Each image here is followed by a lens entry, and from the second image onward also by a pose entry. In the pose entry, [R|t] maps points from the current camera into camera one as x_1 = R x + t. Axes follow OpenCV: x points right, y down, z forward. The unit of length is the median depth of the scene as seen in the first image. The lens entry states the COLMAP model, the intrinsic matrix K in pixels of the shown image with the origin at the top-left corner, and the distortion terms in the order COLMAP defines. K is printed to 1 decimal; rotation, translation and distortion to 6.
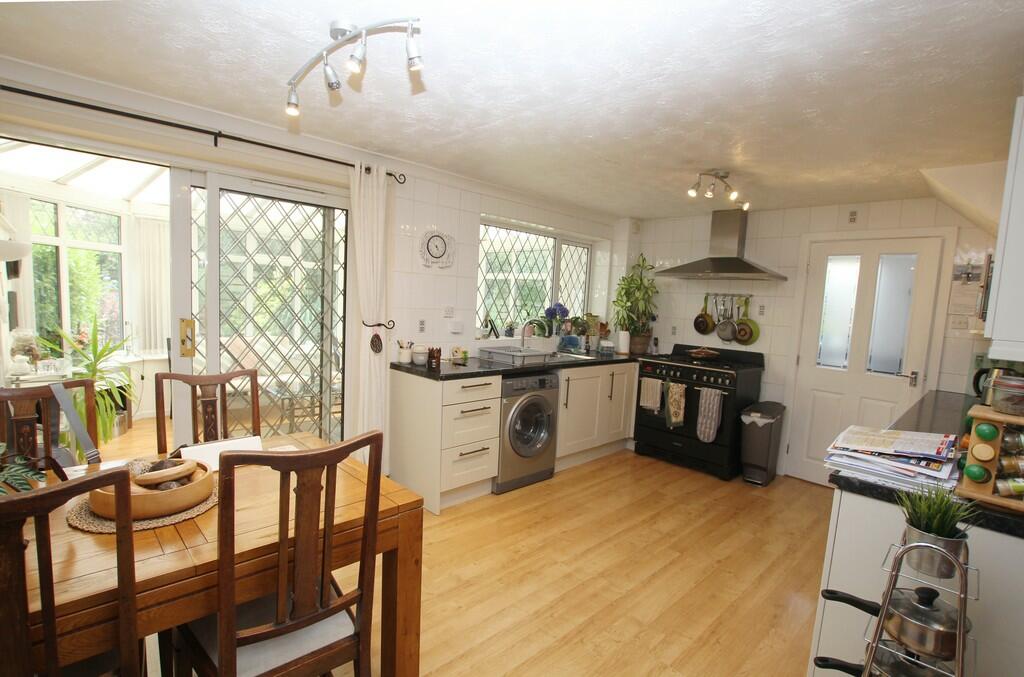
lens RADIAL K [[488.1, 0, 512.5], [0, 488.1, 348.7], [0, 0, 1]] dist [0.000011, 0.000054]
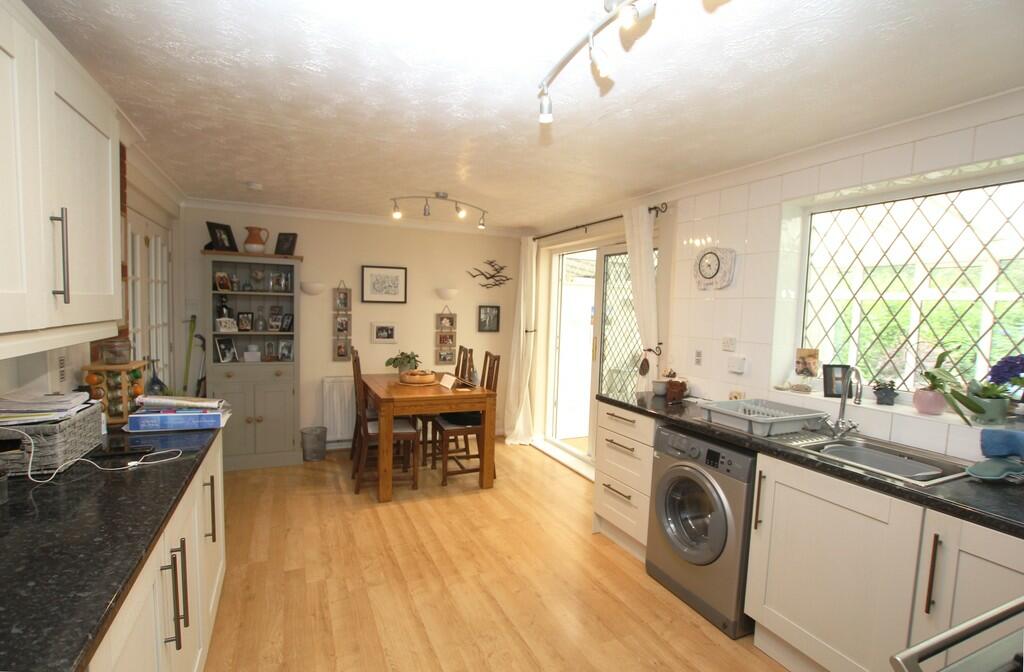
lens RADIAL K [[492.7, 0, 512.0], [0, 492.7, 336.0], [0, 0, 1]] dist [-0.001181, -0.000121]
pose [[-0.333481, -0.004829, -0.942744, 0.777590], [-0.147224, 0.987985, 0.047018, -0.079011], [0.931190, 0.154474, -0.330186, 0.993366]]
